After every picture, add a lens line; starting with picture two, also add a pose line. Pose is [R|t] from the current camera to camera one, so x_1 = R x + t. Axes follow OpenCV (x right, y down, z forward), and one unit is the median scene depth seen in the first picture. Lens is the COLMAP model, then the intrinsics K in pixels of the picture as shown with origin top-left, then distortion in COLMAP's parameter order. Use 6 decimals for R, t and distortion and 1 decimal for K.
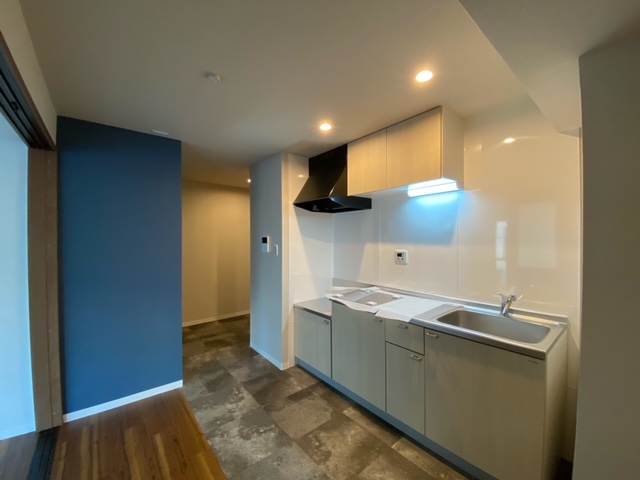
lens RADIAL K [[260.4, 0, 320.0], [0, 260.4, 240.0], [0, 0, 1]] dist [0.015461, -0.016789]
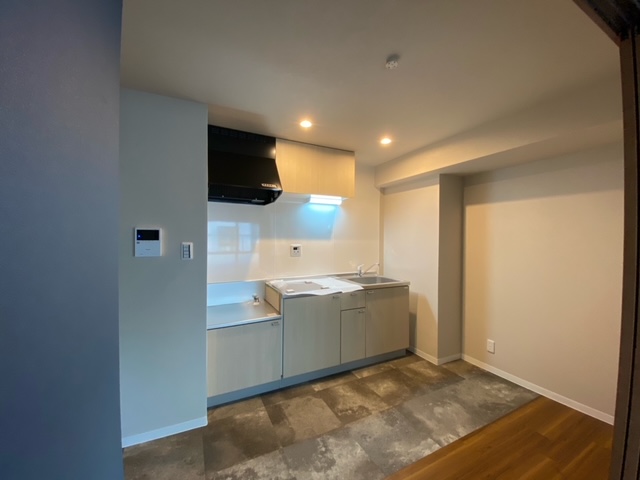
lens RADIAL K [[260.4, 0, 320.0], [0, 260.4, 240.0], [0, 0, 1]] dist [0.015461, -0.016789]
pose [[0.227015, -0.006809, 0.973867, -0.931888], [0.003607, 0.999975, 0.006151, 0.012541], [-0.973885, 0.002116, 0.227034, 0.694808]]
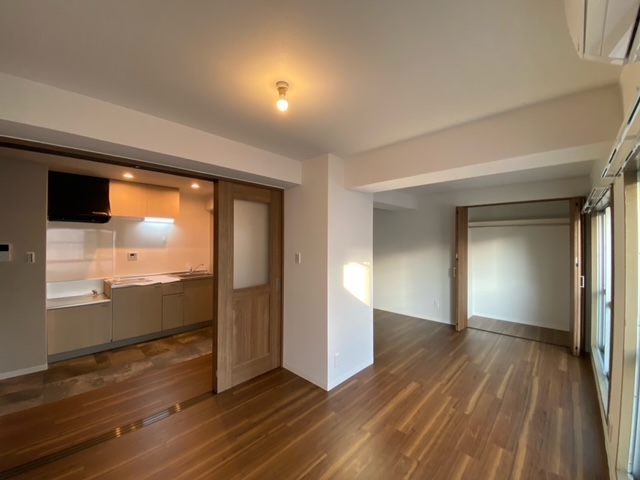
lens RADIAL K [[260.4, 0, 320.0], [0, 260.4, 240.0], [0, 0, 1]] dist [0.015461, -0.016789]
pose [[-0.125639, 0.009806, 0.992028, -1.671058], [0.007617, 0.999931, -0.008919, -0.014195], [-0.992047, 0.006436, -0.125705, 0.030148]]
